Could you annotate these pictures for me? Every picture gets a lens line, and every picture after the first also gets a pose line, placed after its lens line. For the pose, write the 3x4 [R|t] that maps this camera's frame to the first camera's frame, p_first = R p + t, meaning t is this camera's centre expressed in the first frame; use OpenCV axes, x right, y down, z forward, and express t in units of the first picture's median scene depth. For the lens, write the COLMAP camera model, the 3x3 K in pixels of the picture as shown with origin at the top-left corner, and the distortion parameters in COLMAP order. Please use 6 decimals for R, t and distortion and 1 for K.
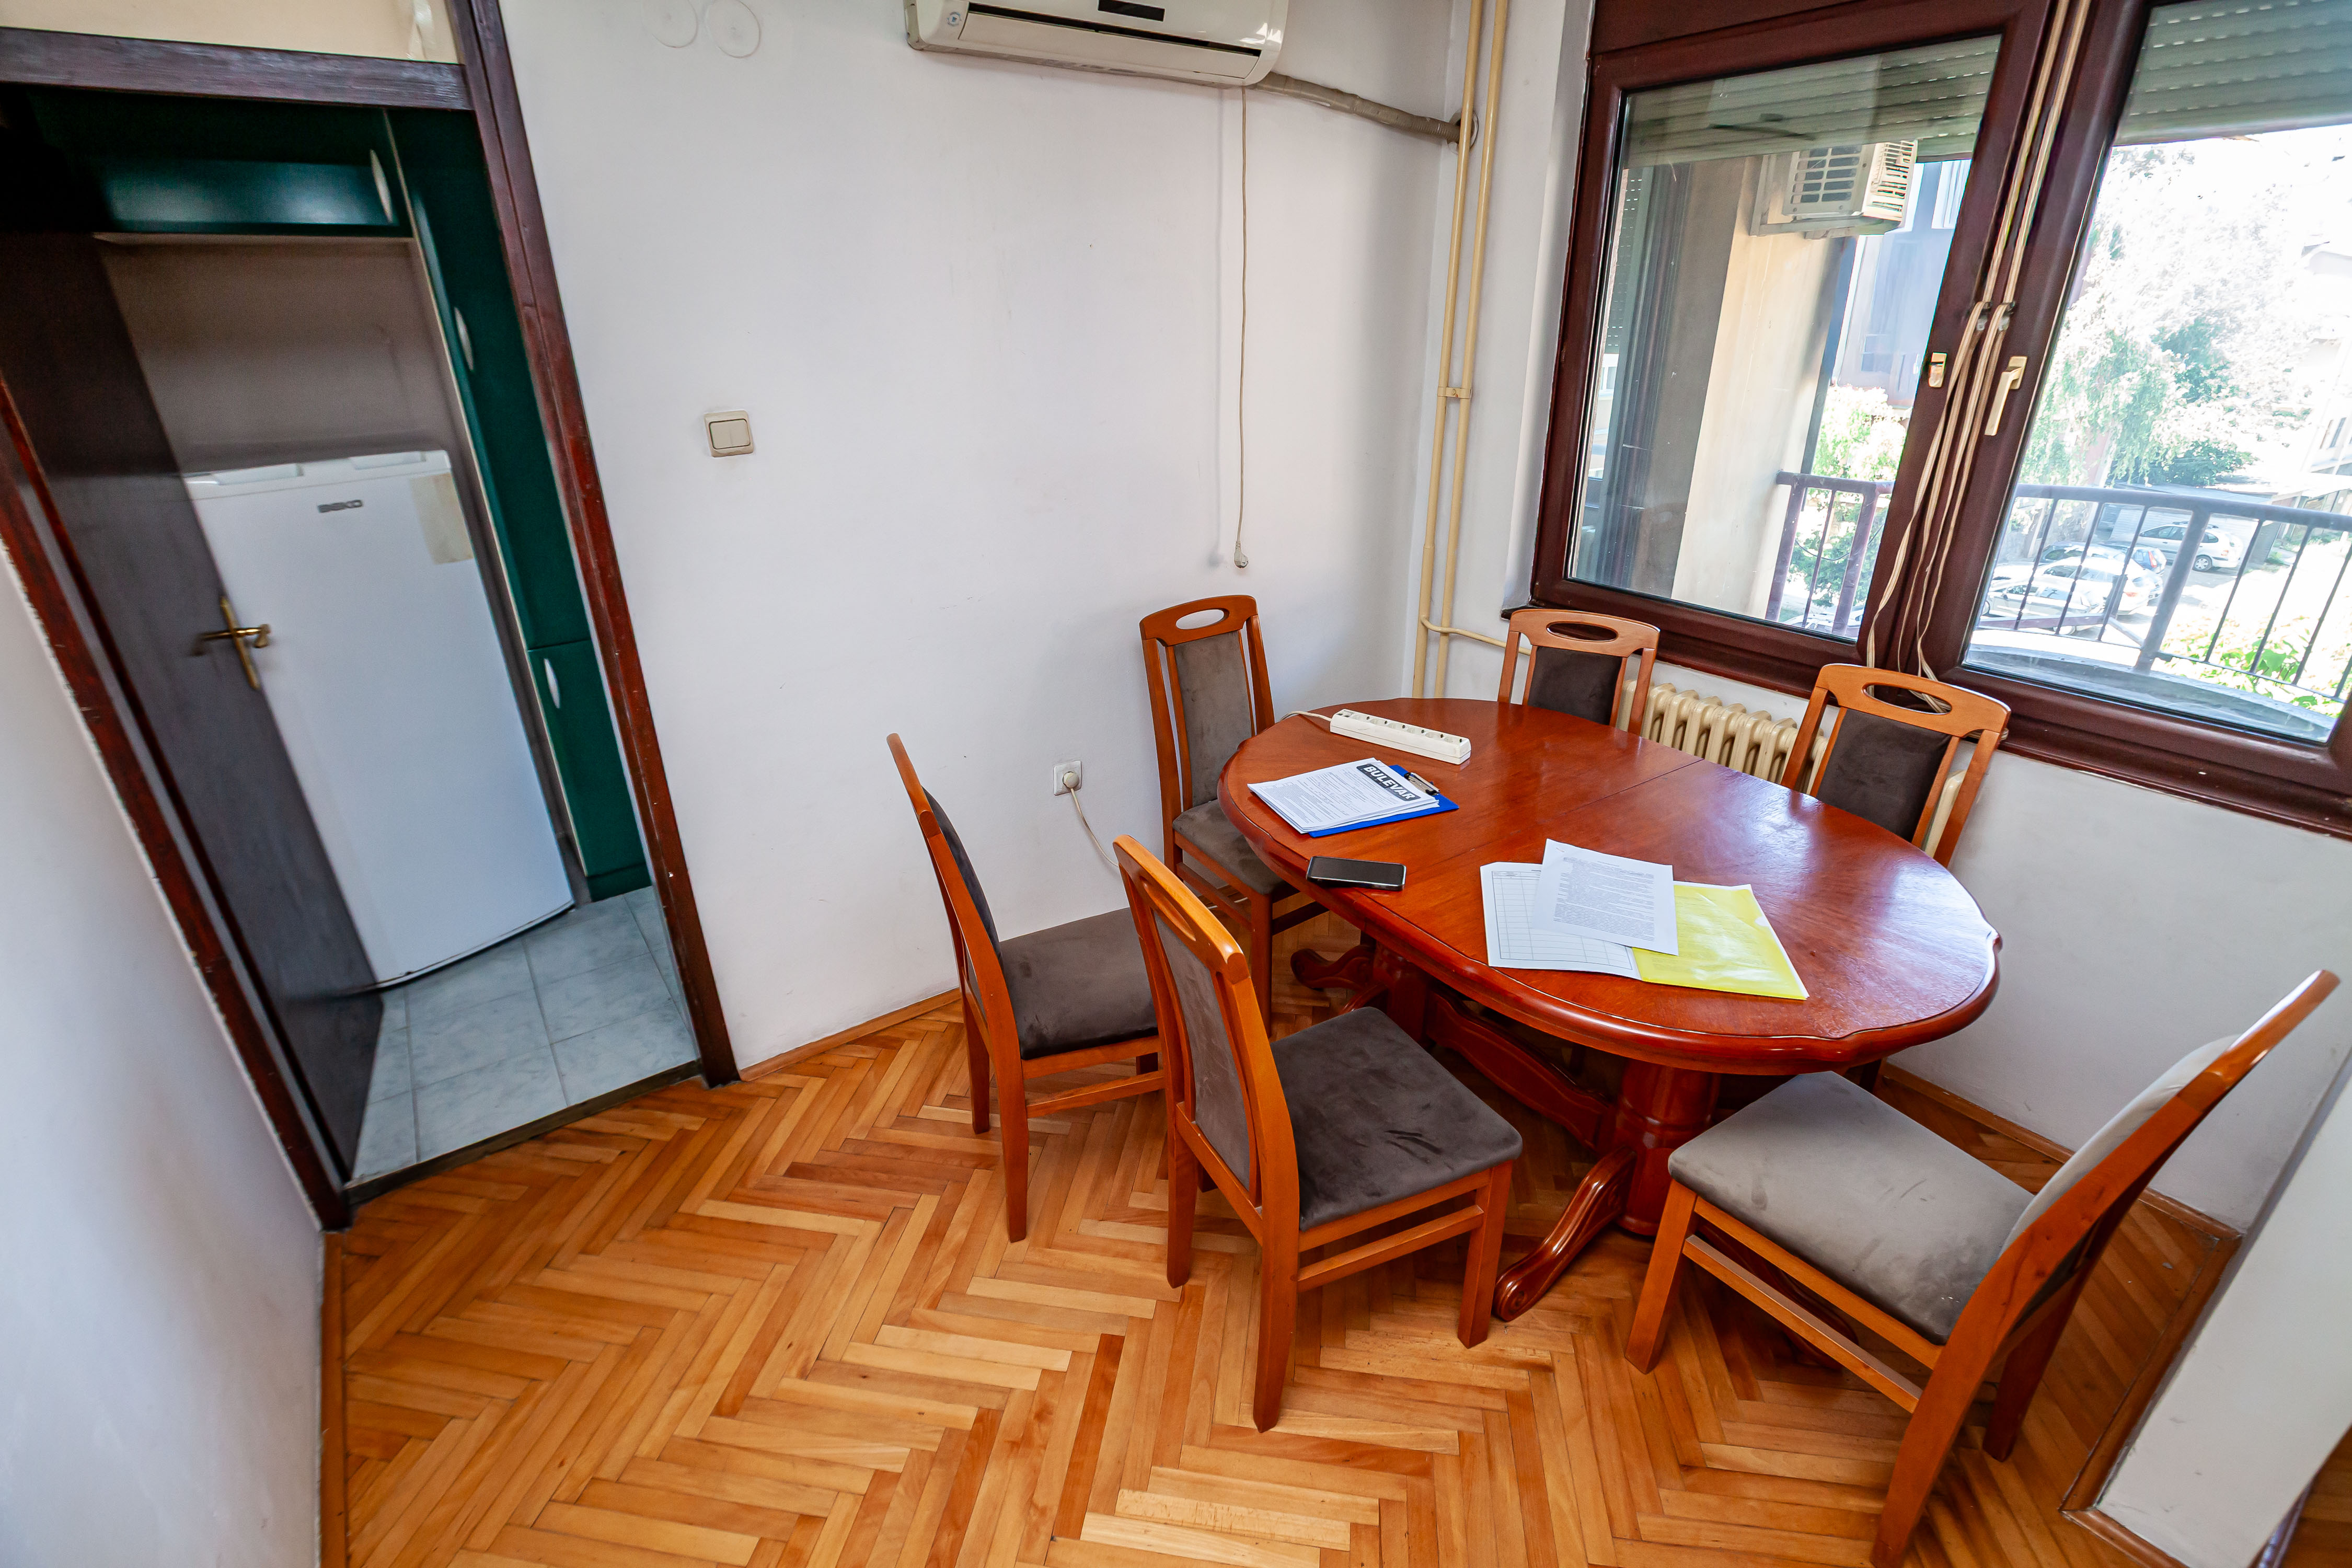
lens RADIAL K [[1071.8, 0, 1176.0], [0, 1071.8, 784.0], [0, 0, 1]] dist [-0.054935, 0.019527]
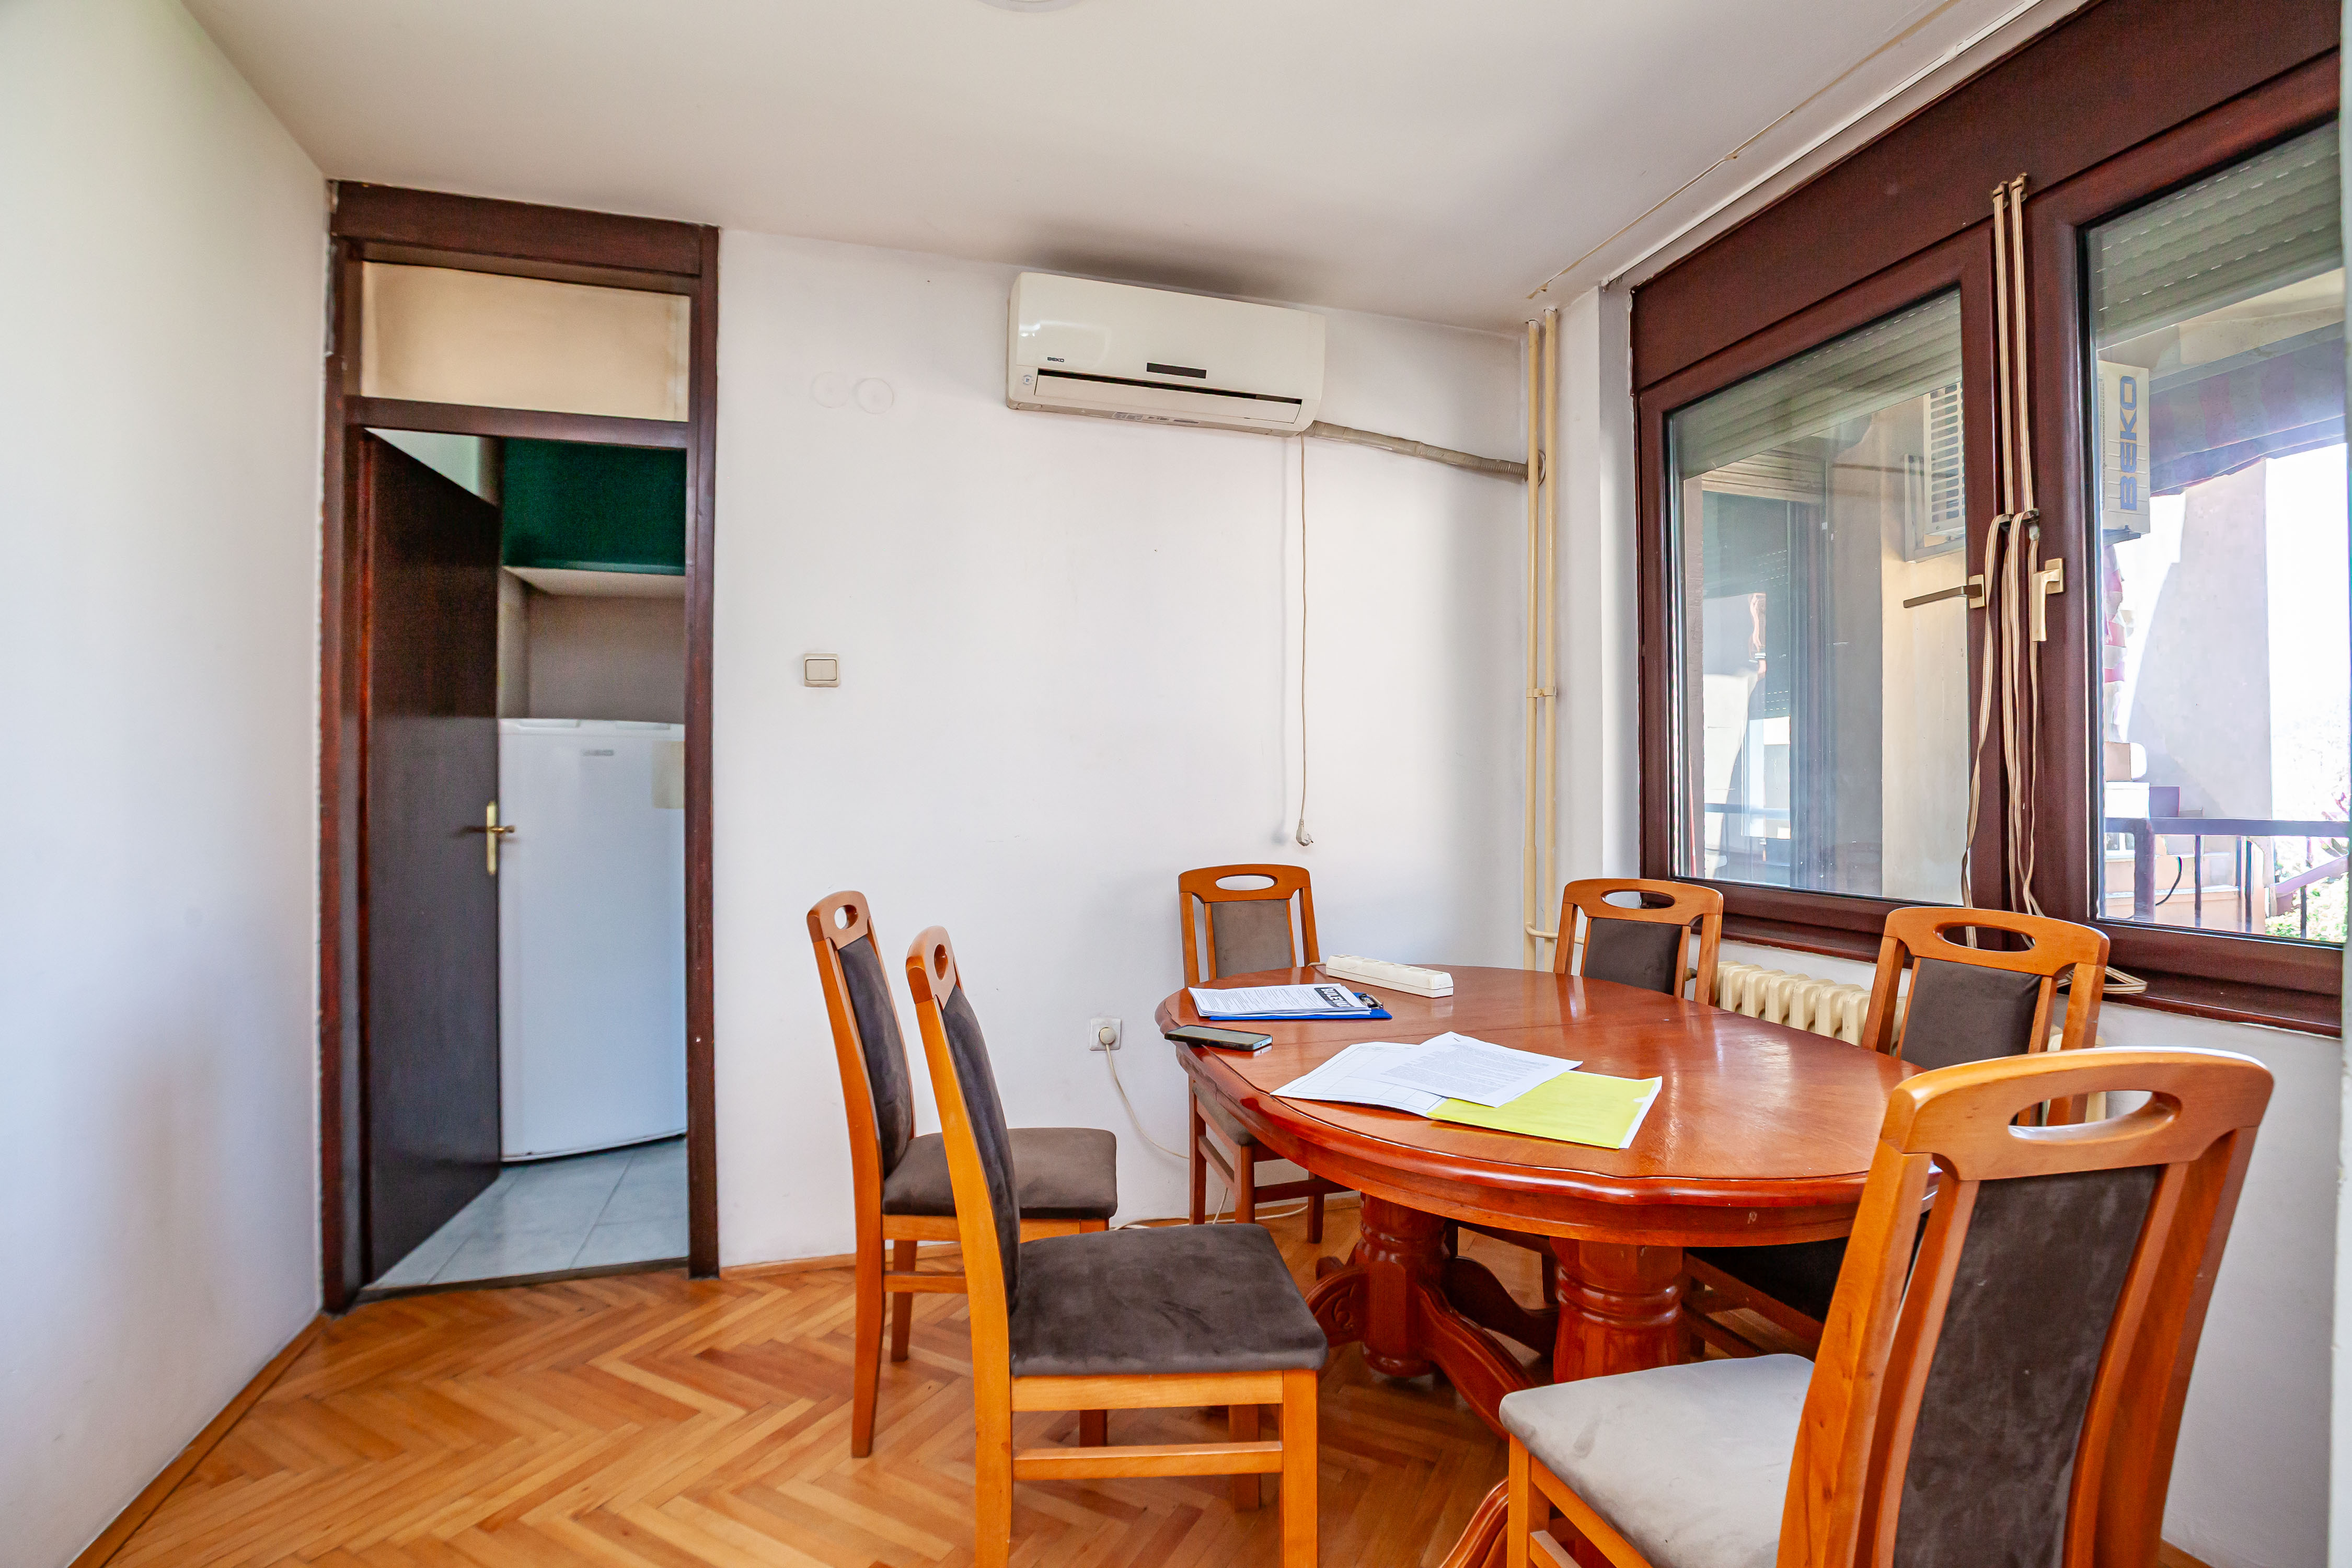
lens RADIAL K [[1104.9, 0, 1176.0], [0, 1104.9, 784.0], [0, 0, 1]] dist [-0.057689, 0.018992]
pose [[0.945333, 0.012613, -0.325864, 0.365152], [-0.146309, 0.909441, -0.389245, 0.214956], [0.291444, 0.415643, 0.861569, 0.056975]]
